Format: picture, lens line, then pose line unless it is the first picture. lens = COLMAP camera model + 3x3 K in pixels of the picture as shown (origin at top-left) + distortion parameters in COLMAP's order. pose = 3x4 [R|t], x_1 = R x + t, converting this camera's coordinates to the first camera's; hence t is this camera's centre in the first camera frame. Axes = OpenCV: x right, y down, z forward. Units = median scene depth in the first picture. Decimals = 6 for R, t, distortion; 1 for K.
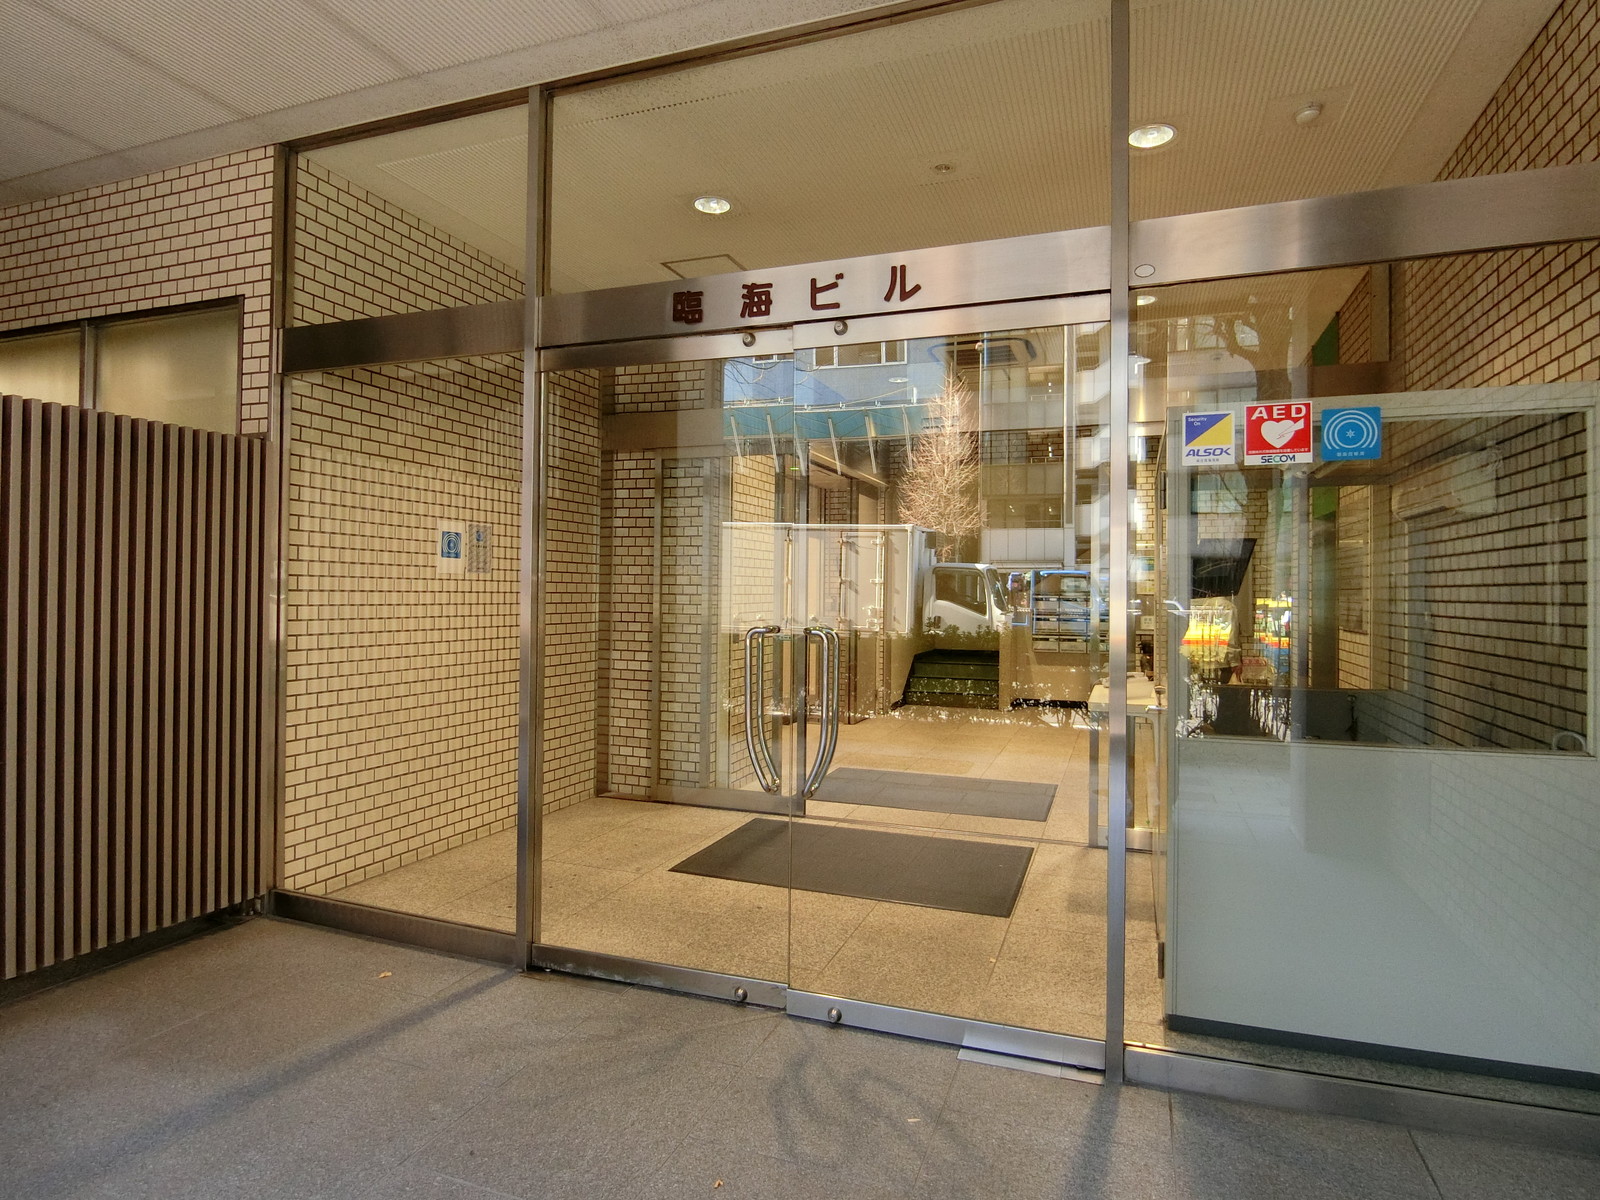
lens RADIAL K [[907.0, 0, 800.0], [0, 907.0, 600.0], [0, 0, 1]] dist [-0.003786, -0.001093]
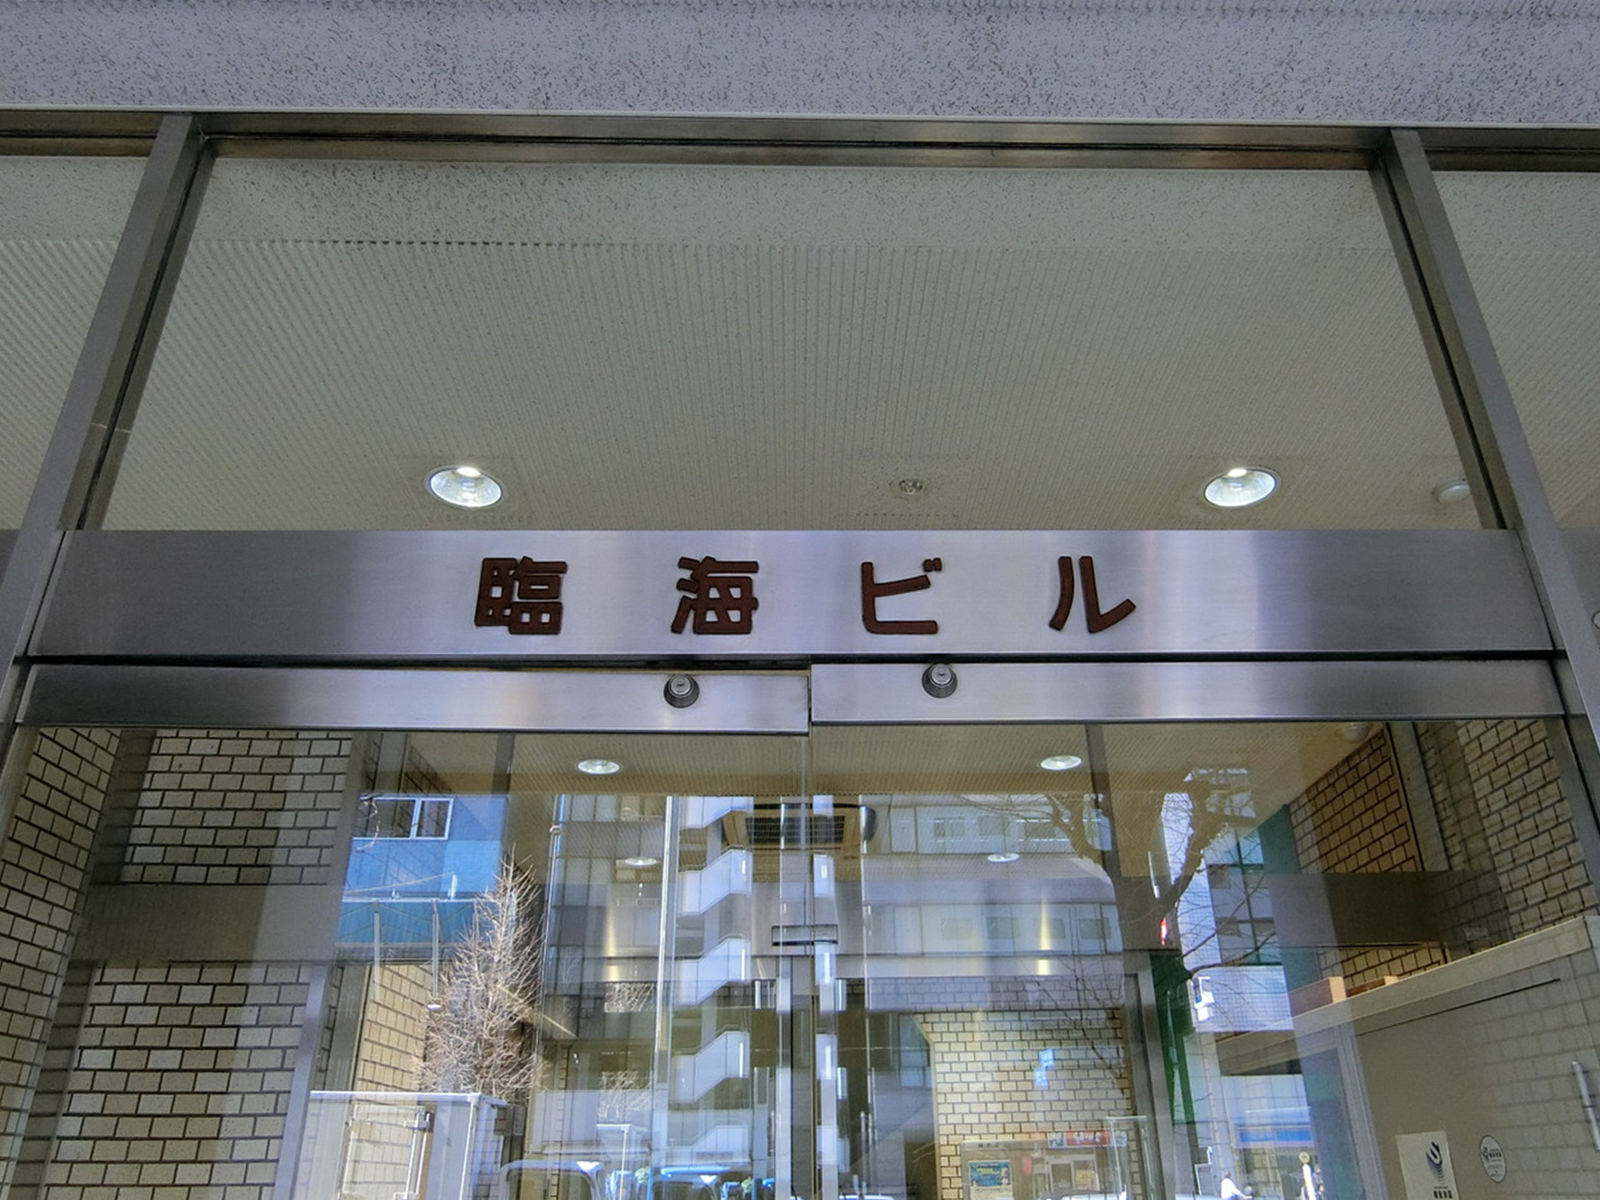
lens RADIAL K [[1138.7, 0, 806.8], [0, 1138.7, 624.4], [0, 0, 1]] dist [0.004447, -0.019212]
pose [[0.926550, 0.142117, 0.348294, -0.156894], [0.027952, 0.897318, -0.440499, -0.085729], [-0.375133, 0.417879, 0.827437, 0.497606]]
